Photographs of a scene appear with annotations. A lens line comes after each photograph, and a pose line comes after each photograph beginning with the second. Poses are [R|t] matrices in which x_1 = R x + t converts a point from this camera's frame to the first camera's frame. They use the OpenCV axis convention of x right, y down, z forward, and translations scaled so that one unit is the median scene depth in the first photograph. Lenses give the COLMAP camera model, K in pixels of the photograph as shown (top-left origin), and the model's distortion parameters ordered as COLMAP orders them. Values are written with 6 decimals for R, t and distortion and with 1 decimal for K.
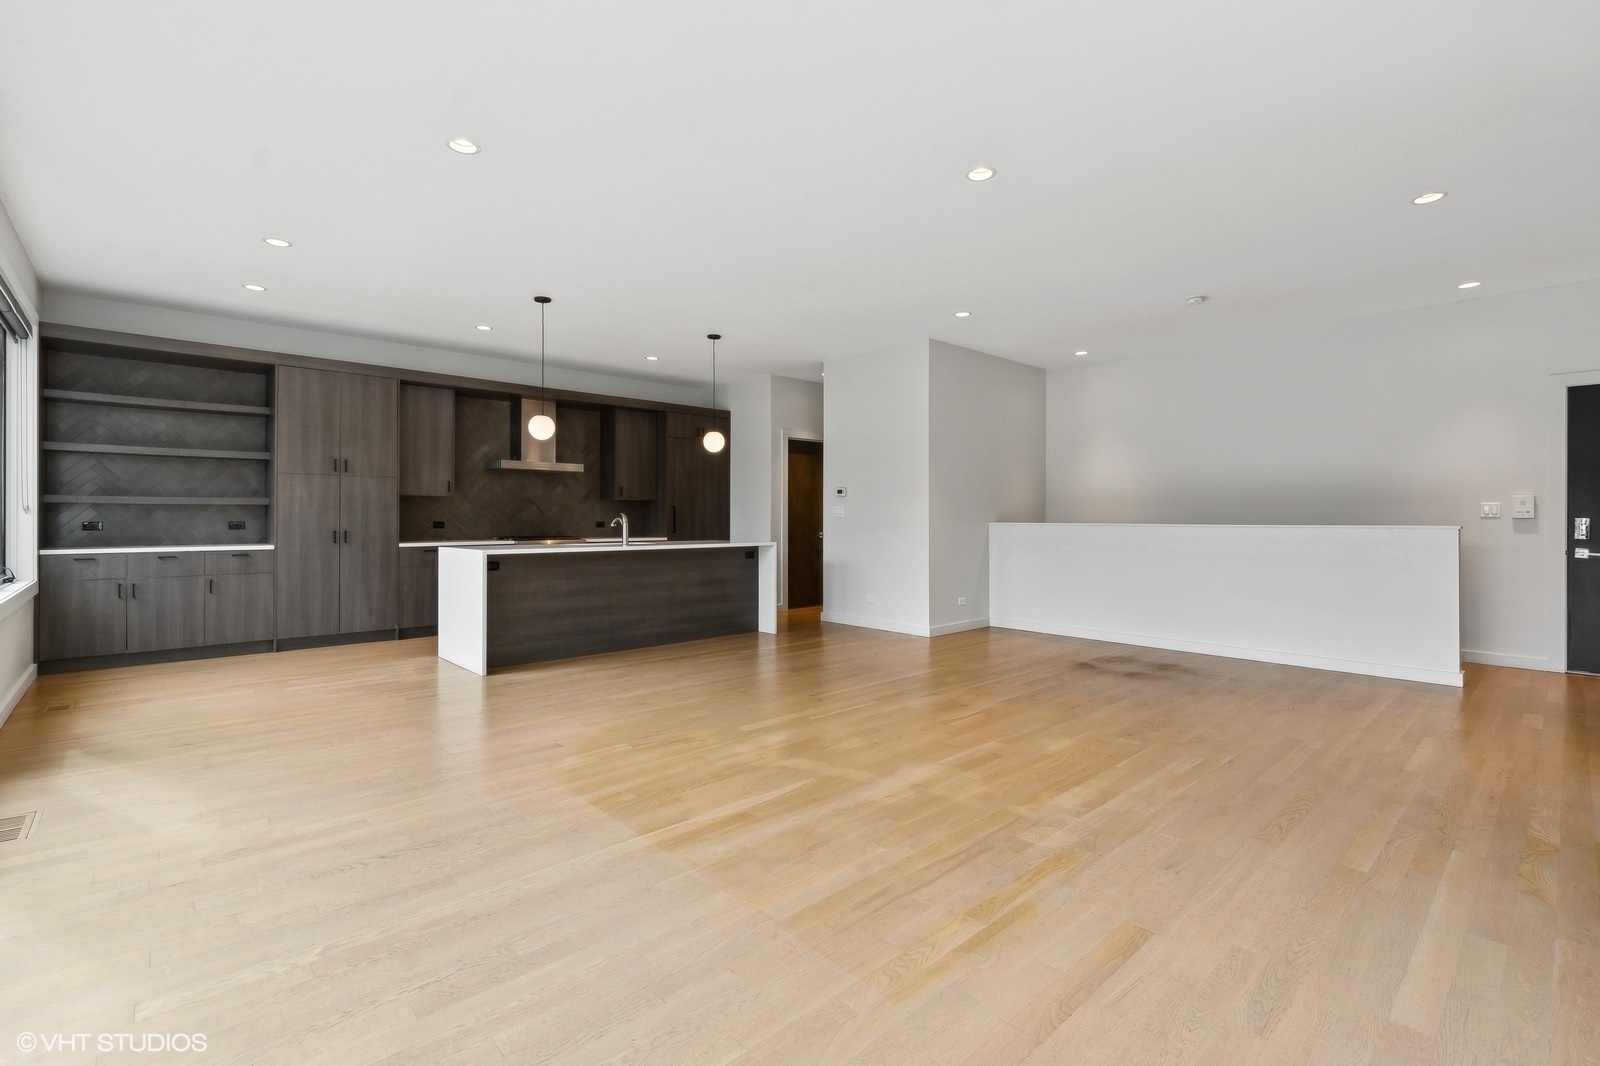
lens RADIAL K [[710.3, 0, 794.4], [0, 710.3, 525.7], [0, 0, 1]] dist [0.001901, 0.000183]
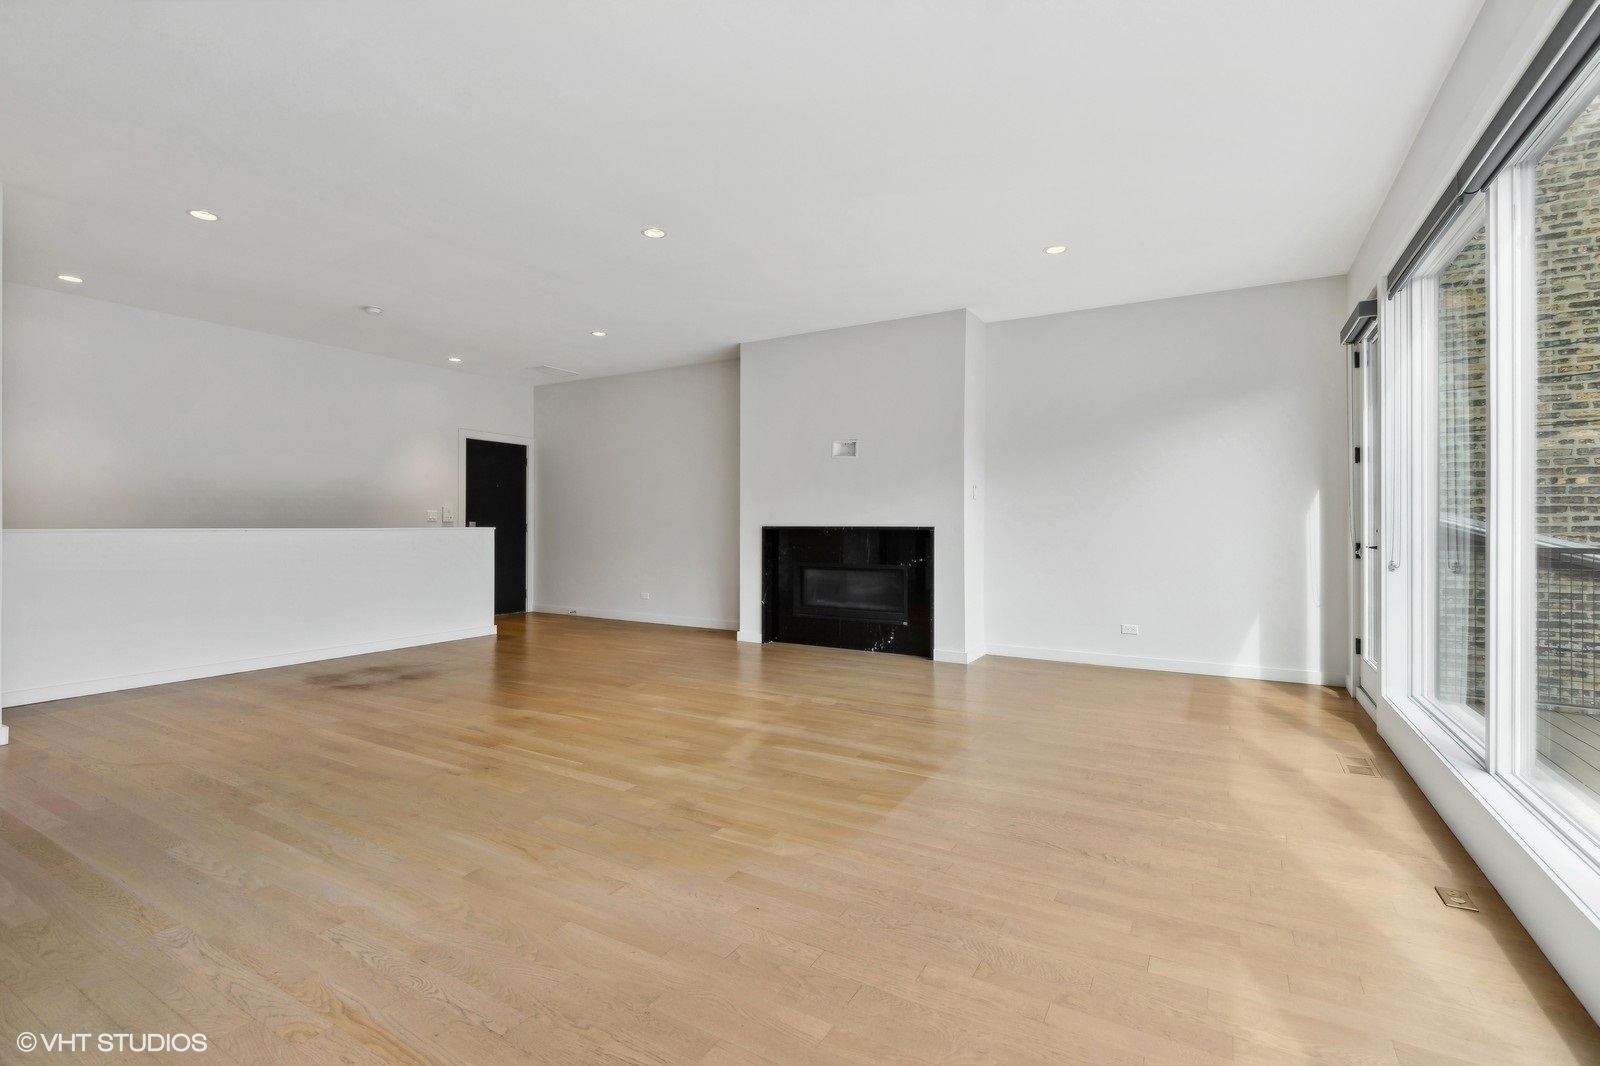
lens RADIAL K [[710.3, 0, 794.4], [0, 710.3, 525.7], [0, 0, 1]] dist [0.001901, 0.000183]
pose [[-0.274164, -0.004763, 0.961671, -1.076705], [0.008629, 0.999935, 0.007412, -0.016548], [-0.961644, 0.010331, -0.274105, 1.246694]]
